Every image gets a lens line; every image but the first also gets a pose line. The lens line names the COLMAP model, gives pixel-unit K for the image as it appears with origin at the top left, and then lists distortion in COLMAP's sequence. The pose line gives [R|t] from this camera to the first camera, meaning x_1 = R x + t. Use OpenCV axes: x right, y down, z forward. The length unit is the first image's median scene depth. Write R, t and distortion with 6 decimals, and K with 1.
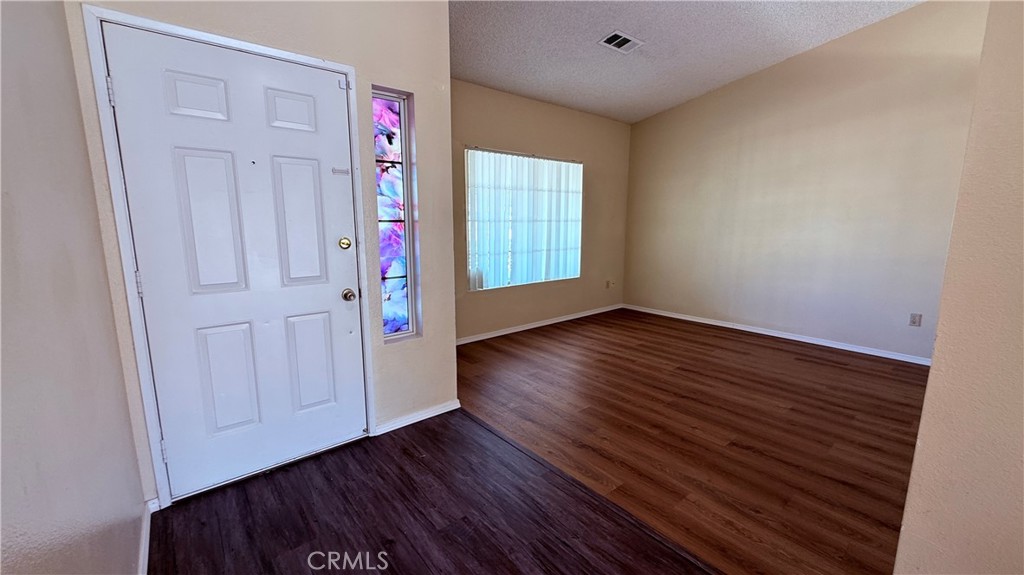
lens RADIAL K [[409.4, 0, 508.1], [0, 409.4, 286.4], [0, 0, 1]] dist [0.001672, -0.000167]
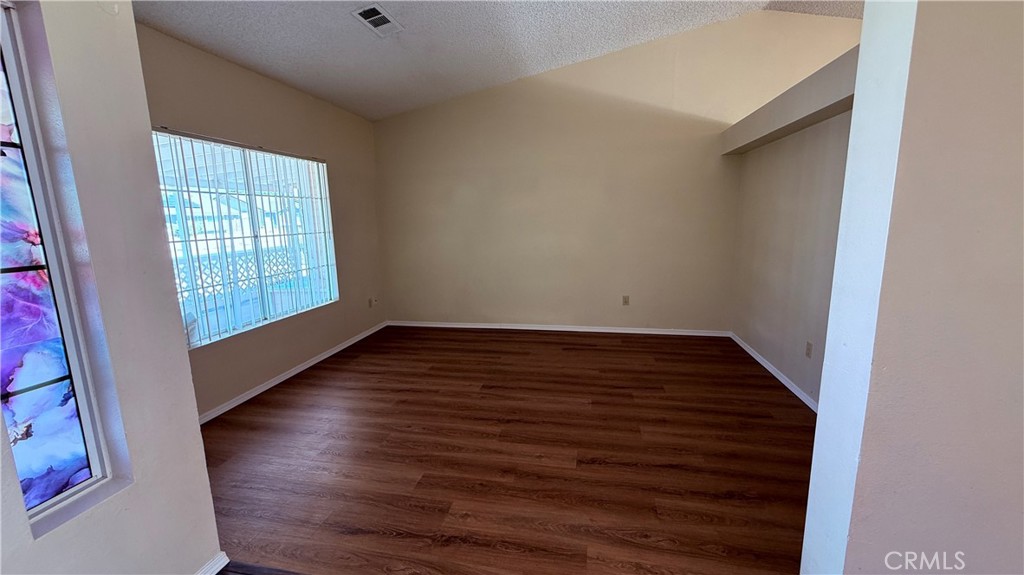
lens RADIAL K [[409.4, 0, 508.4], [0, 409.4, 287.2], [0, 0, 1]] dist [0.001672, -0.000167]
pose [[0.782153, -0.122891, 0.610848, -0.124017], [0.122034, 0.991584, 0.043231, -0.087953], [-0.611019, 0.040731, 0.790567, 0.279880]]
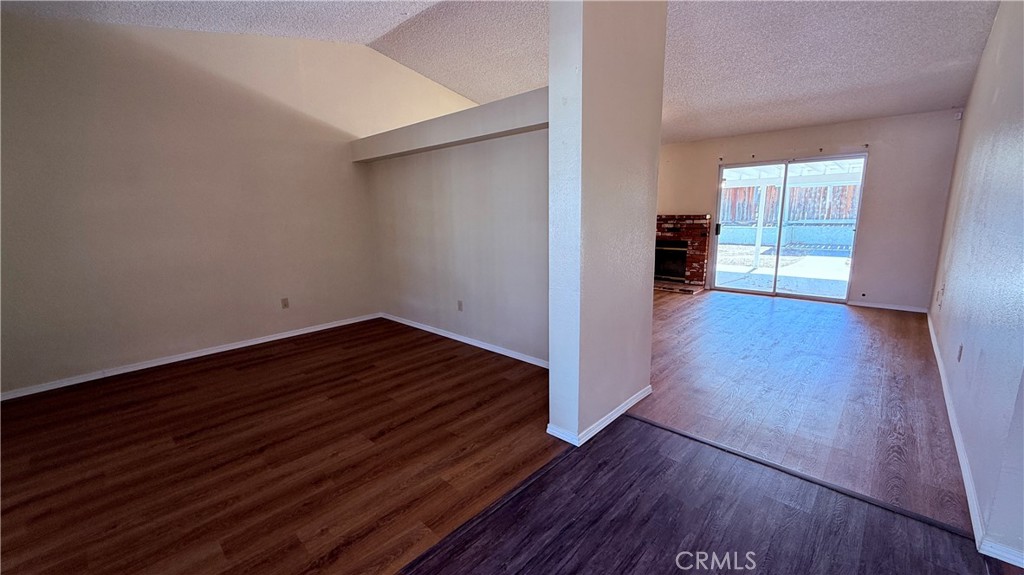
lens RADIAL K [[409.4, 0, 509.2], [0, 409.4, 283.7], [0, 0, 1]] dist [0.001672, -0.000167]
pose [[-0.117618, -0.173721, 0.977746, -0.421663], [0.178644, 0.964817, 0.192913, -0.134156], [-0.976859, 0.197358, -0.082446, 0.601692]]
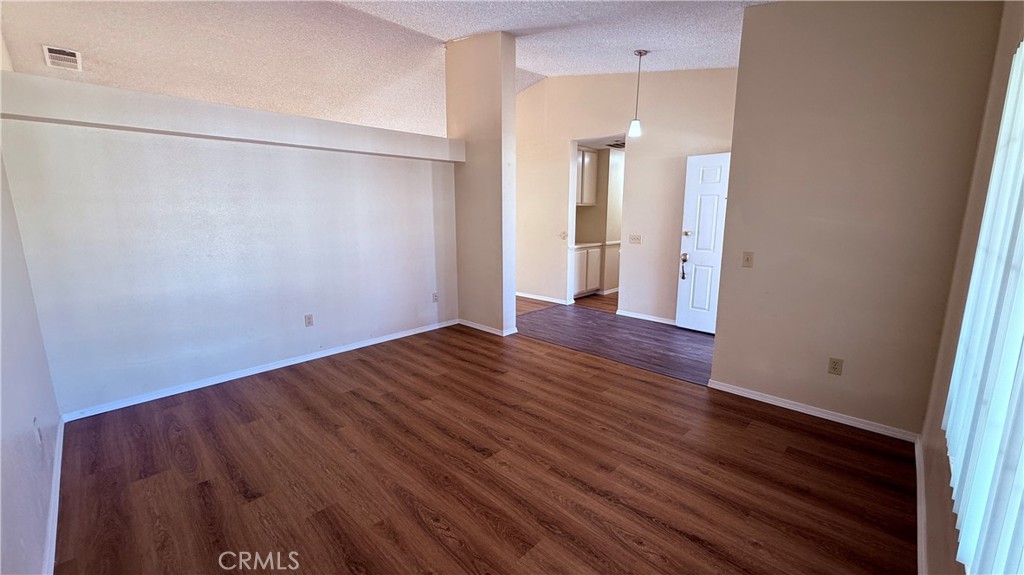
lens RADIAL K [[409.4, 0, 509.5], [0, 409.4, 285.7], [0, 0, 1]] dist [0.001672, -0.000167]
pose [[-0.994370, 0.022709, -0.103500, 0.616599], [-0.012920, 0.943495, 0.331134, -0.394557], [0.105172, 0.330607, -0.937890, 2.122891]]
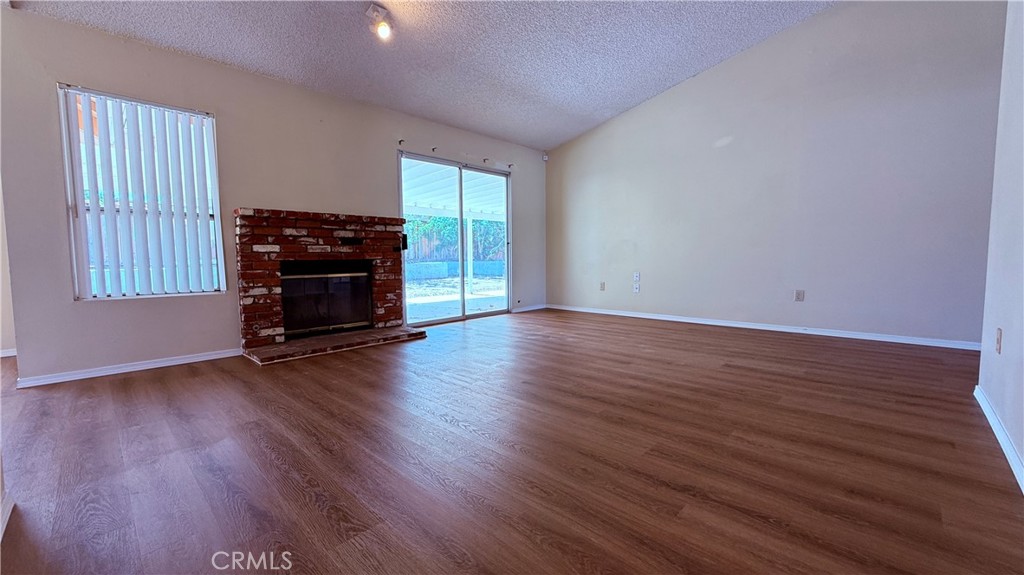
lens RADIAL K [[409.4, 0, 511.2], [0, 409.4, 284.4], [0, 0, 1]] dist [0.001672, -0.000167]
pose [[-0.993953, 0.017239, -0.108441, 1.739490], [-0.007781, 0.974059, 0.226159, 0.039128], [0.109527, 0.225635, -0.968035, 0.878605]]
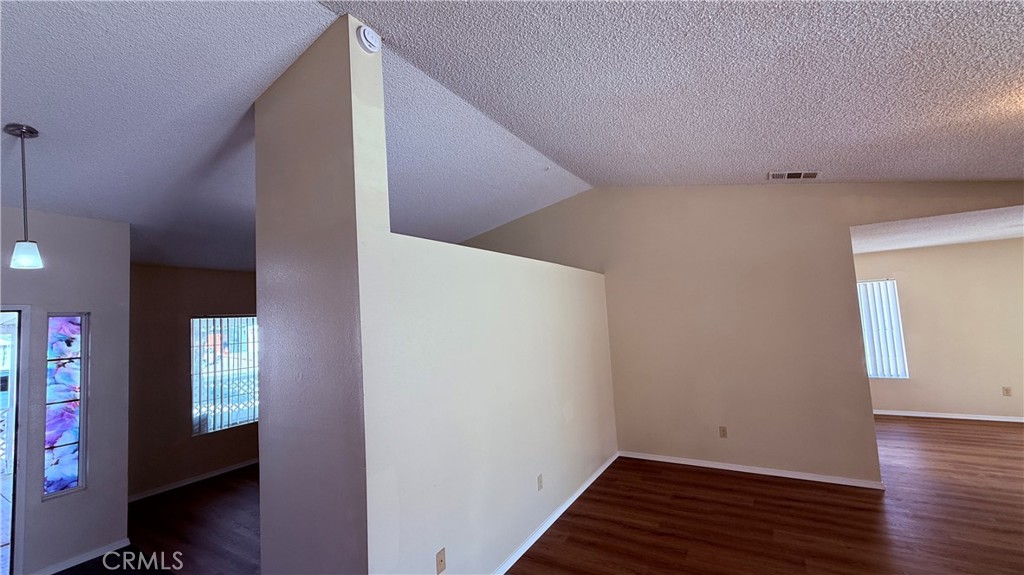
lens RADIAL K [[409.4, 0, 505.7], [0, 409.4, 284.4], [0, 0, 1]] dist [0.001672, -0.000167]
pose [[0.947606, -0.029087, 0.318114, 0.641279], [0.107470, 0.966825, -0.231730, -0.061573], [-0.300820, 0.253777, 0.919296, -0.740753]]
